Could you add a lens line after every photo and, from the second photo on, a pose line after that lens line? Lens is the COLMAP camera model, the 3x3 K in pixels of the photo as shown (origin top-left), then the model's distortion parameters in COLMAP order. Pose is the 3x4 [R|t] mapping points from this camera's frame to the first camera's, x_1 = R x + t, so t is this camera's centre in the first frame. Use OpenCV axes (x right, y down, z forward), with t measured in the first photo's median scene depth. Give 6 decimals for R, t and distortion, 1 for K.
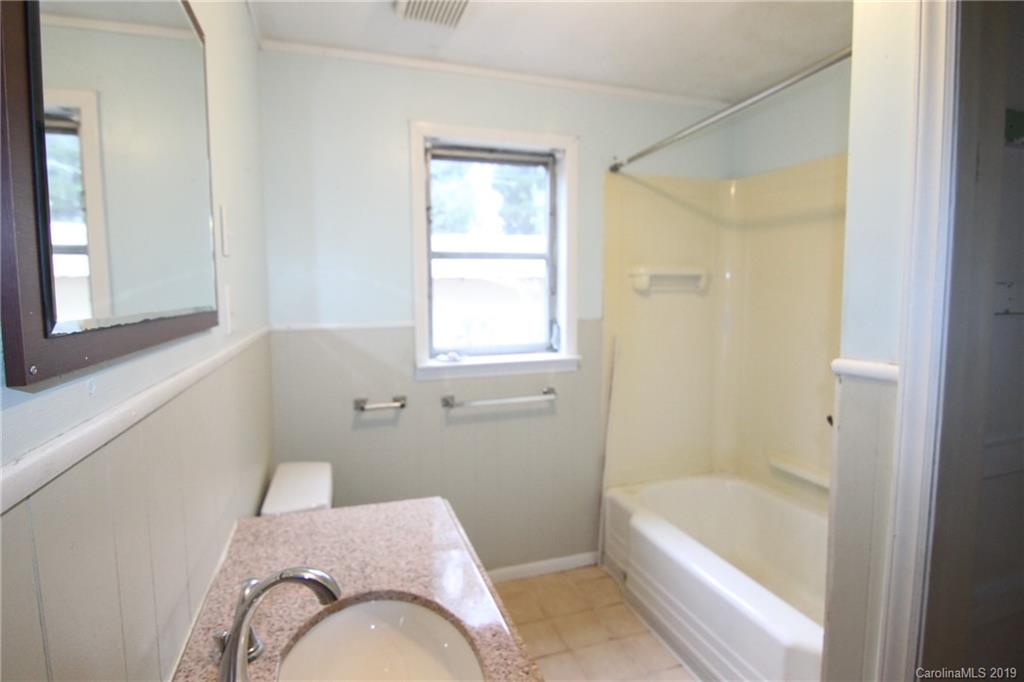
lens RADIAL K [[525.7, 0, 509.5], [0, 525.7, 335.4], [0, 0, 1]] dist [-0.003849, -0.010154]
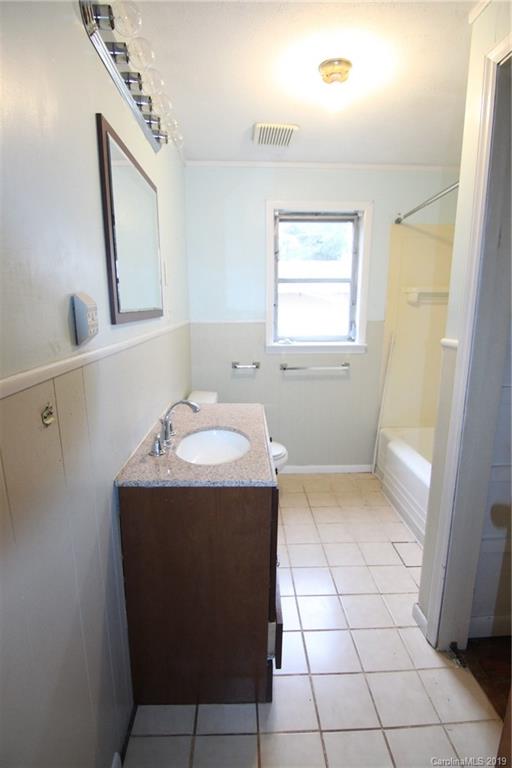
lens RADIAL K [[394.3, 0, 257.7], [0, 394.3, 387.8], [0, 0, 1]] dist [-0.003849, -0.010154]
pose [[0.958845, 0.066687, -0.275988, 0.170384], [-0.030811, 0.990725, 0.132345, 0.024931], [0.282254, -0.118395, 0.952006, -0.283876]]
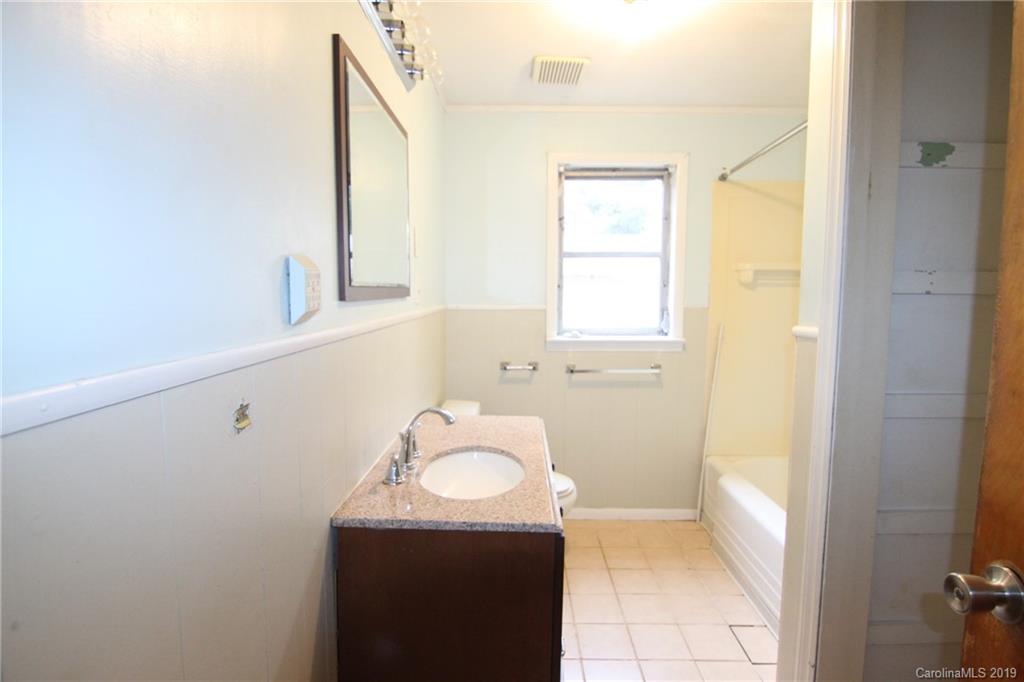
lens RADIAL K [[525.7, 0, 509.1], [0, 525.7, 339.0], [0, 0, 1]] dist [-0.003849, -0.010154]
pose [[0.943384, 0.041273, -0.329125, 0.164667], [-0.038559, 0.999147, 0.014773, 0.040537], [0.329454, -0.001246, 0.944171, -0.265126]]
